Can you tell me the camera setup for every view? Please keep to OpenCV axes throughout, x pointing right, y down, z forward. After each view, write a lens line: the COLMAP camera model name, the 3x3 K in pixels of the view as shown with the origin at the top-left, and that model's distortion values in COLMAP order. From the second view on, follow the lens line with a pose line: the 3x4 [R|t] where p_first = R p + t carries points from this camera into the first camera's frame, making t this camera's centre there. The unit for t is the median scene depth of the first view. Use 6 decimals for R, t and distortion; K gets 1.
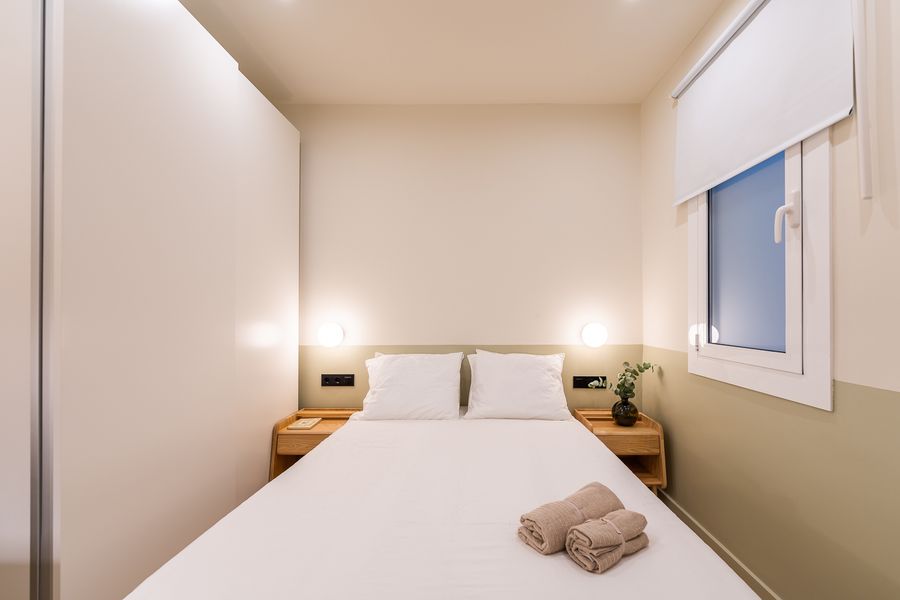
lens RADIAL K [[368.8, 0, 445.8], [0, 368.8, 306.2], [0, 0, 1]] dist [0.000201, -0.000268]
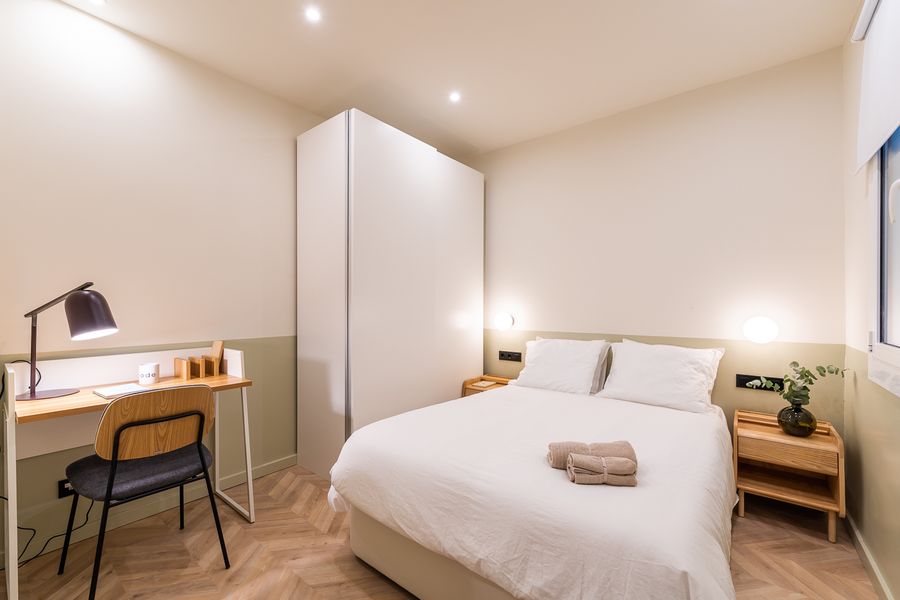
lens RADIAL K [[368.8, 0, 445.8], [0, 368.8, 306.2], [0, 0, 1]] dist [0.000201, -0.000268]
pose [[0.781416, 0.003292, -0.624002, 0.374426], [0.007201, 0.999872, 0.014293, 0.002058], [0.623969, -0.015662, 0.781292, -0.178468]]
